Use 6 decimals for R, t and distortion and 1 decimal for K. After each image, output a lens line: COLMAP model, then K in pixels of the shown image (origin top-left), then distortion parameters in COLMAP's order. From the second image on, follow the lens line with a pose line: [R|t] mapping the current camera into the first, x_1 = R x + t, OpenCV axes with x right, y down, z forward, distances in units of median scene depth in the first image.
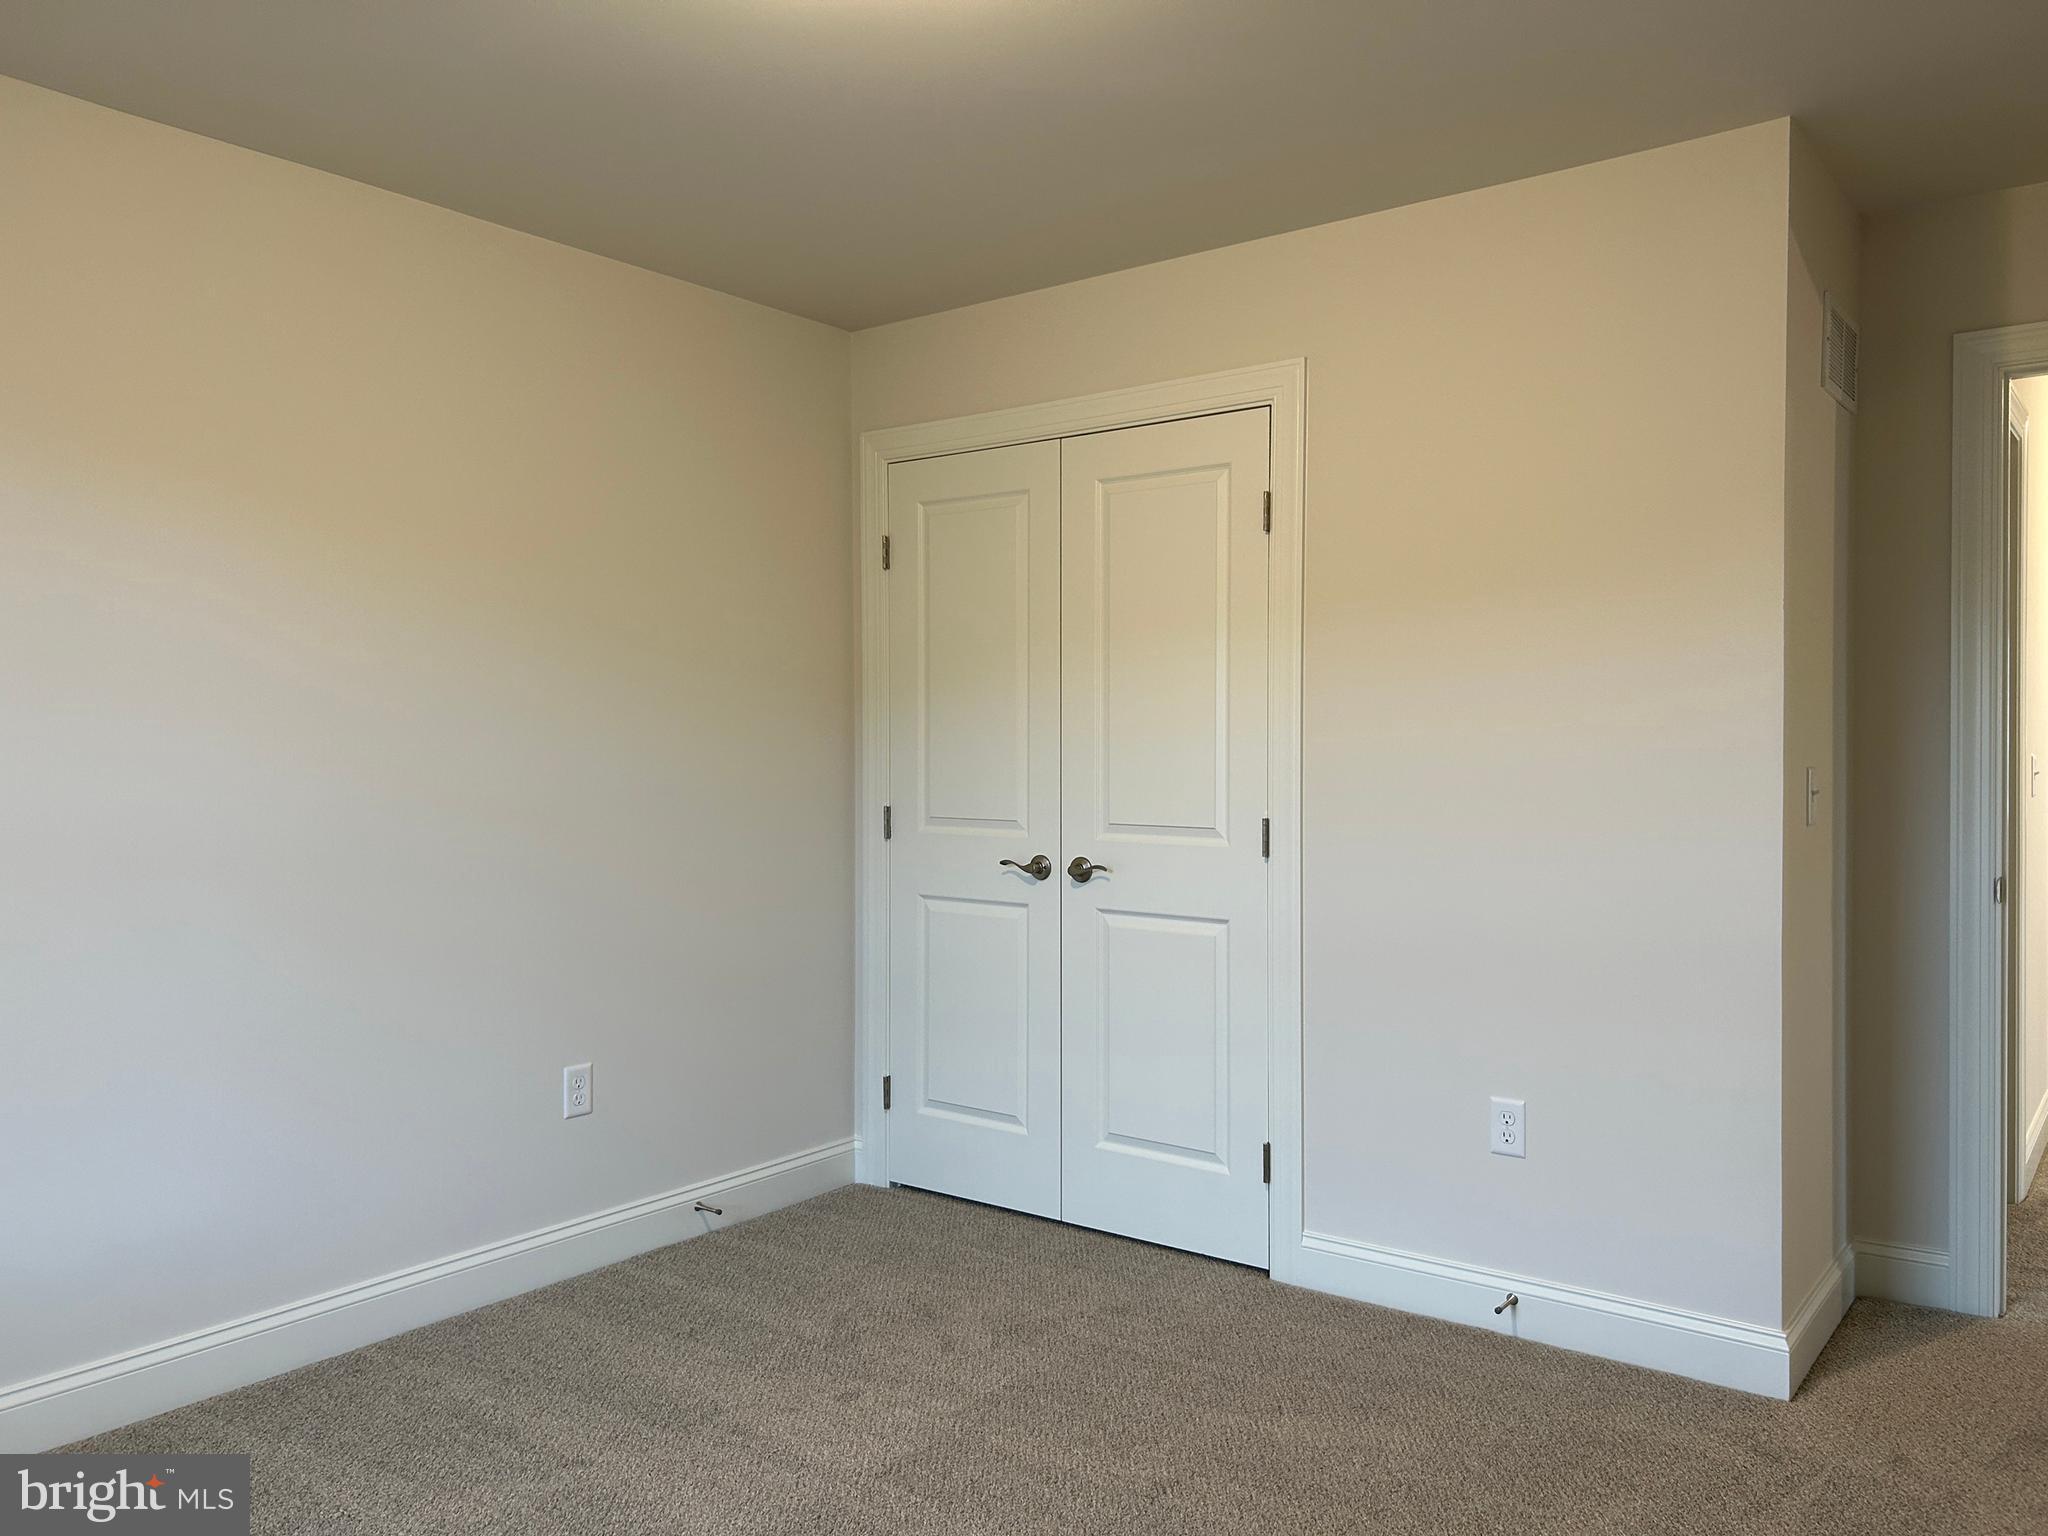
lens RADIAL K [[1562.3, 0, 1026.2], [0, 1562.3, 777.1], [0, 0, 1]] dist [0.028277, -0.009923]
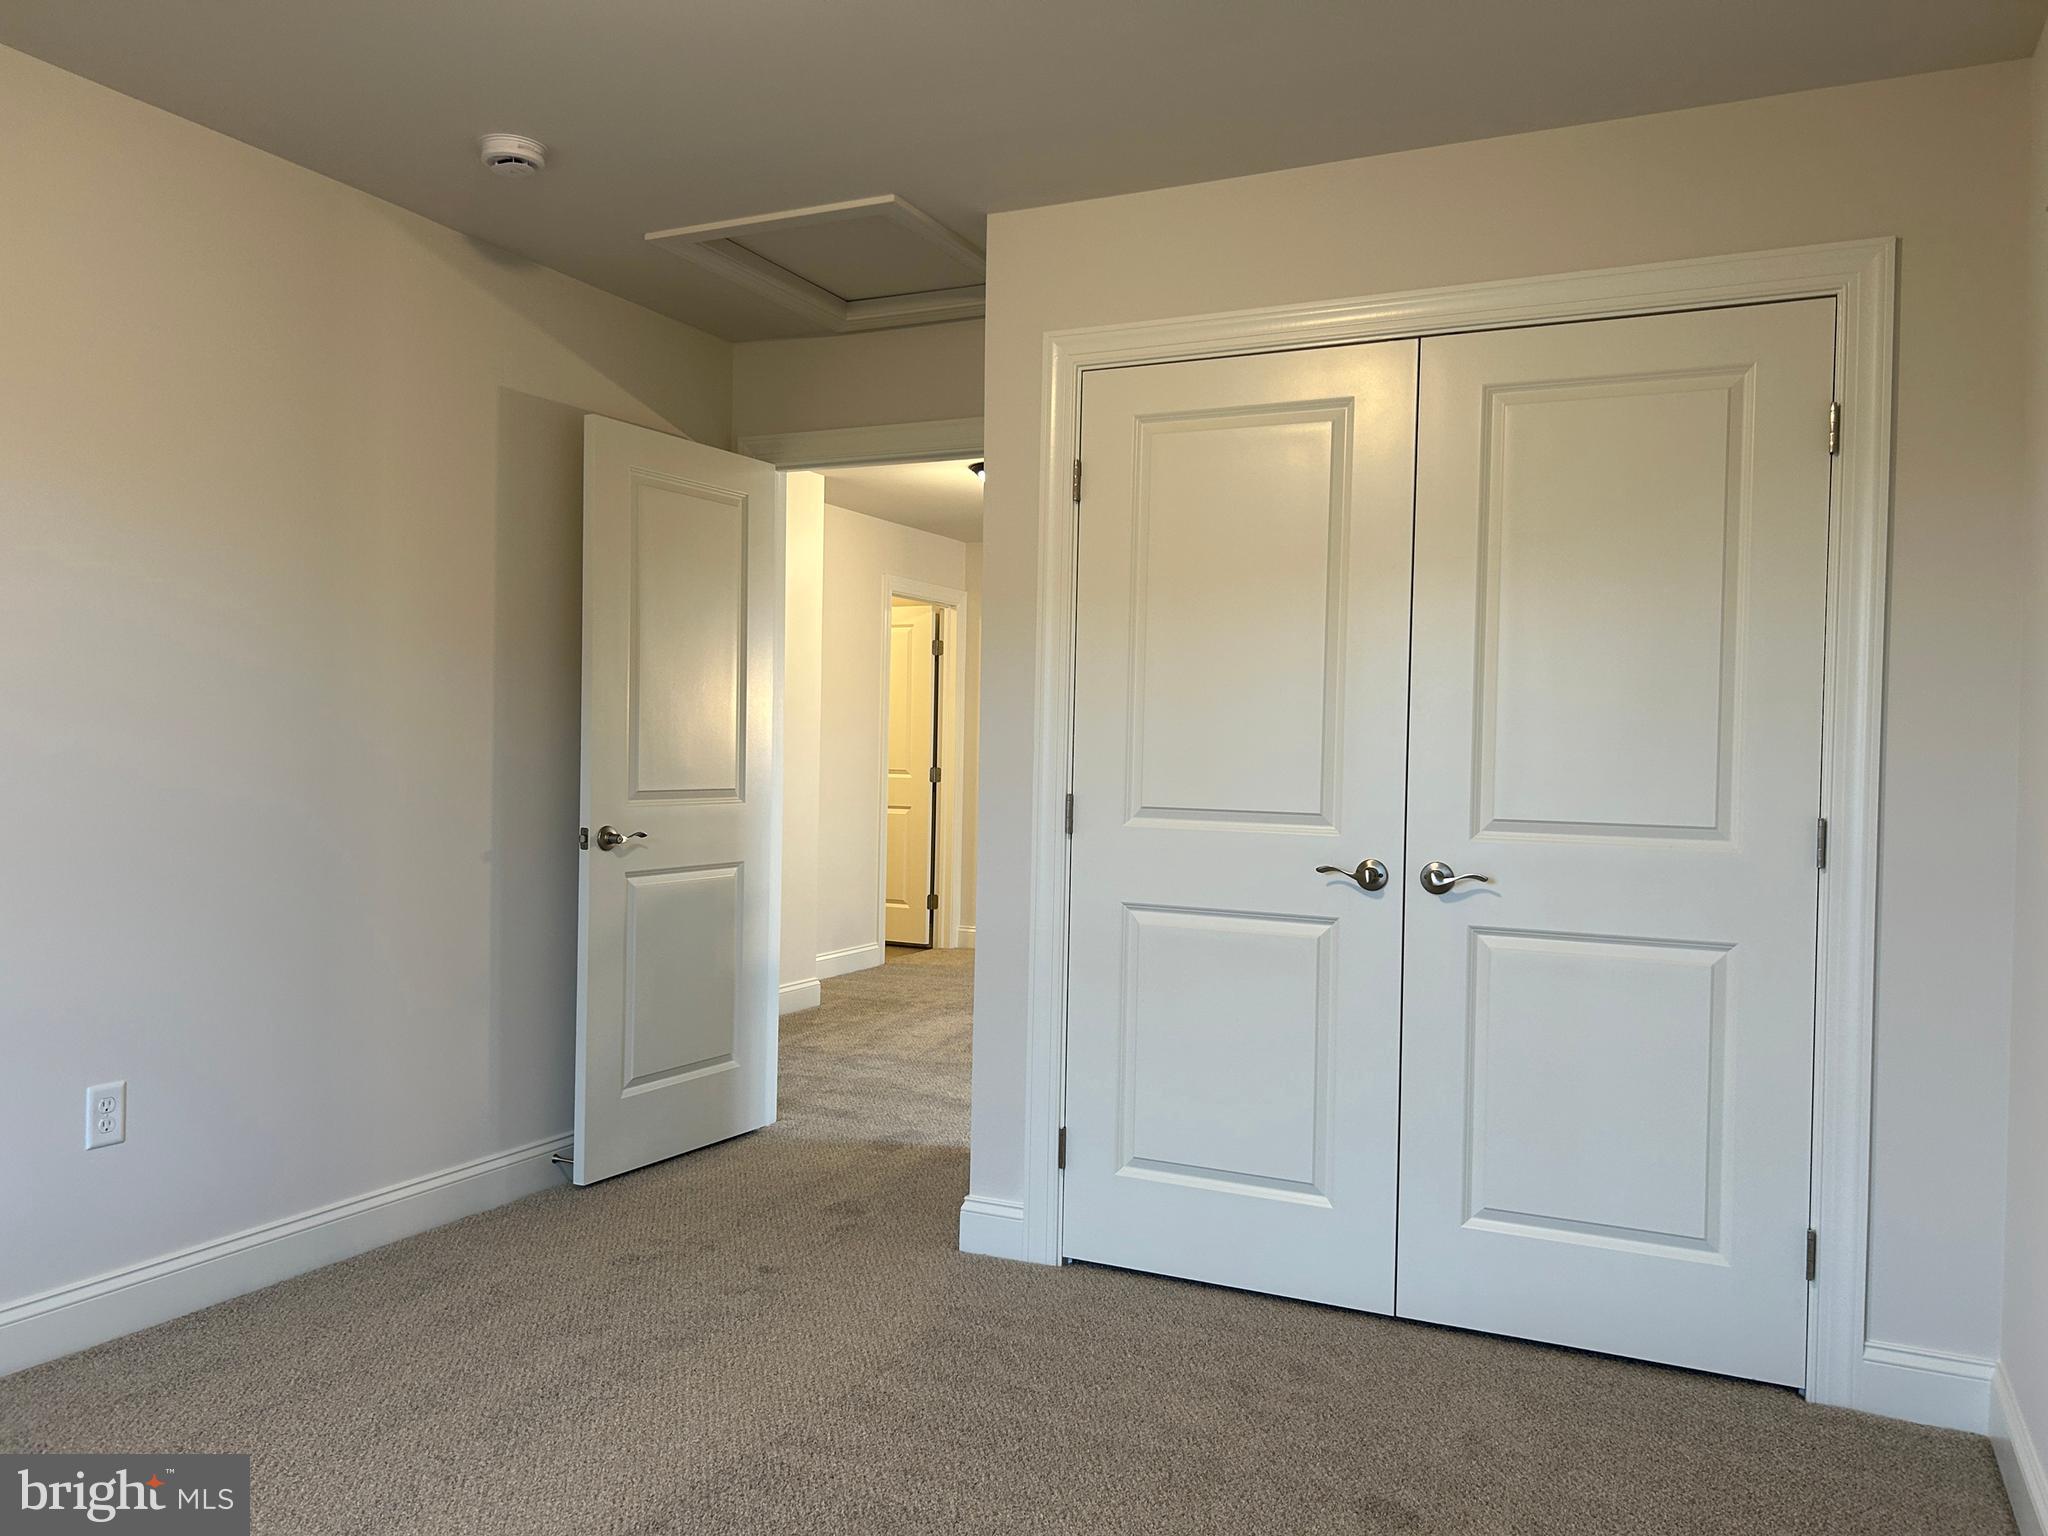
lens RADIAL K [[1562.3, 0, 1024.6], [0, 1562.3, 759.8], [0, 0, 1]] dist [0.028277, -0.009923]
pose [[0.977483, 0.002816, 0.210996, -0.335432], [-0.004439, 0.999964, 0.007215, -0.006660], [-0.210968, -0.007989, 0.977460, 0.256663]]
